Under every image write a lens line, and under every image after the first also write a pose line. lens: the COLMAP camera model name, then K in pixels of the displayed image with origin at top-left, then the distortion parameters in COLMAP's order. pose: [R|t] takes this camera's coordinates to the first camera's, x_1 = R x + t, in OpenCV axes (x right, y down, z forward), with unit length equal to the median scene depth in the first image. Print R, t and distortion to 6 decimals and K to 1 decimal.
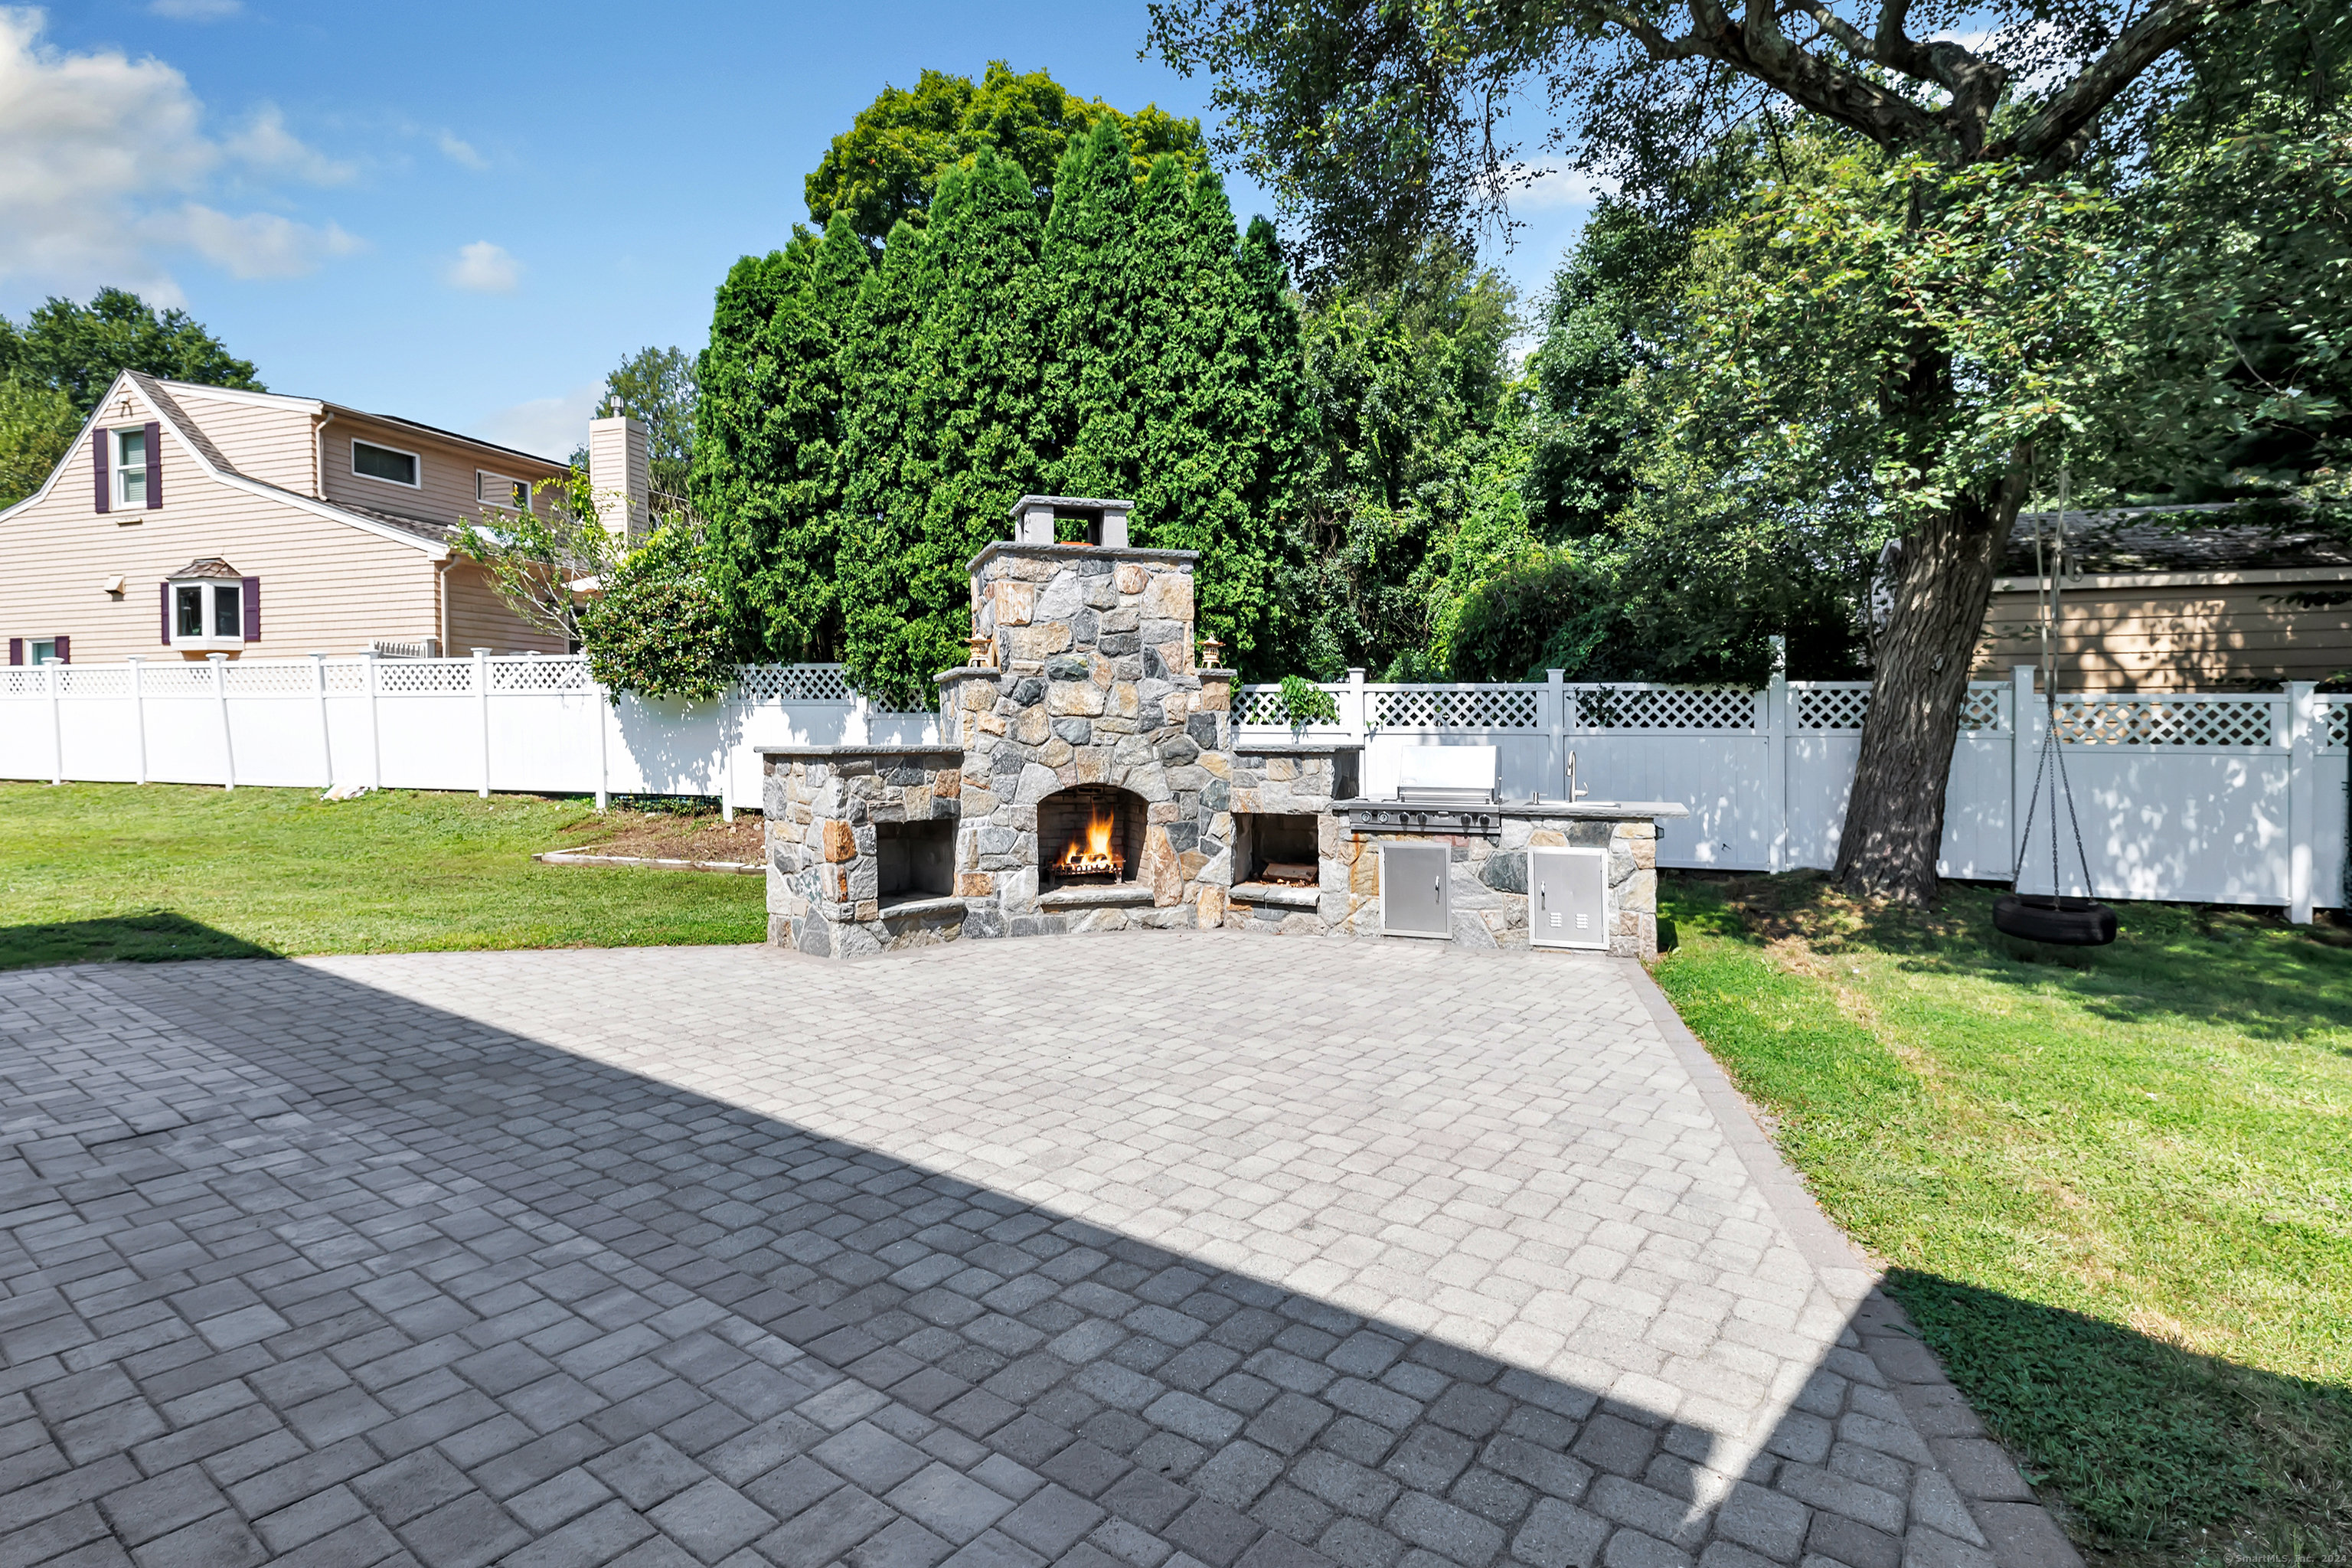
lens RADIAL K [[1152.3, 0, 1117.4], [0, 1152.3, 725.2], [0, 0, 1]] dist [-0.001326, 0.000434]
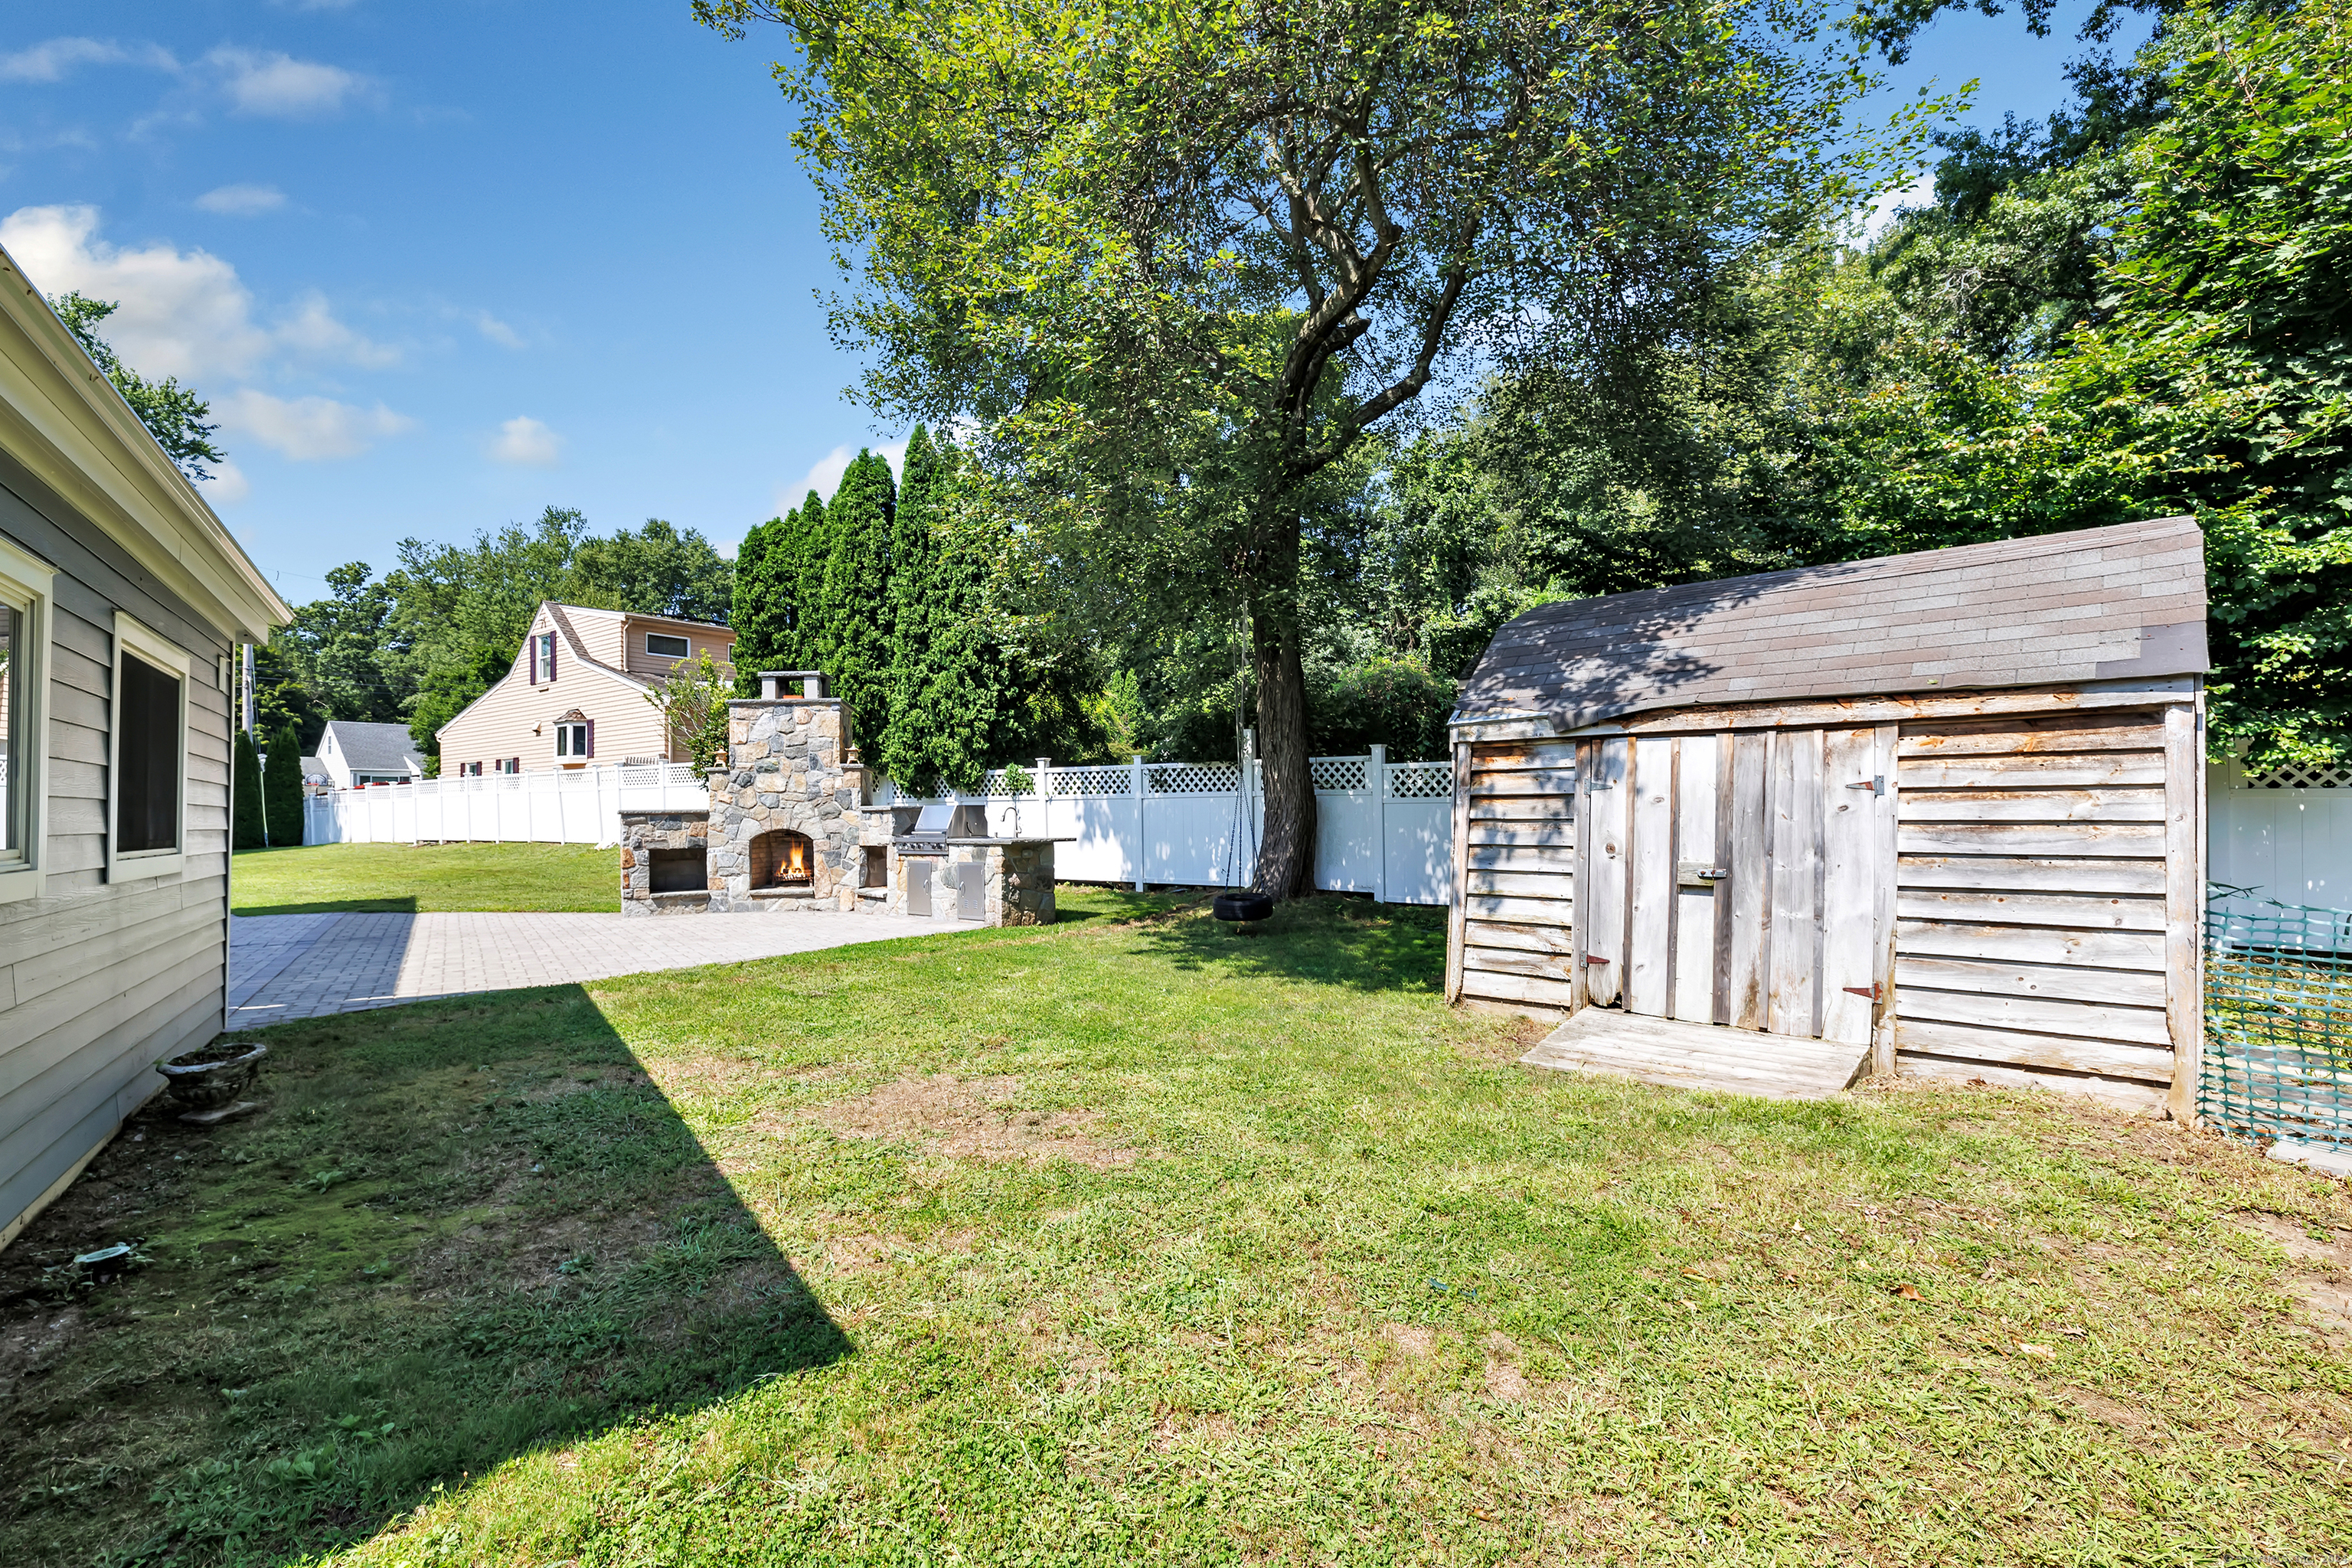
lens RADIAL K [[1011.2, 0, 1172.8], [0, 1011.2, 778.0], [0, 0, 1]] dist [0.001842, 0.002368]
pose [[0.955732, -0.024258, -0.293236, 0.903051], [0.017039, 0.999486, -0.027148, 0.020479], [0.293744, 0.020950, 0.955655, -0.299591]]
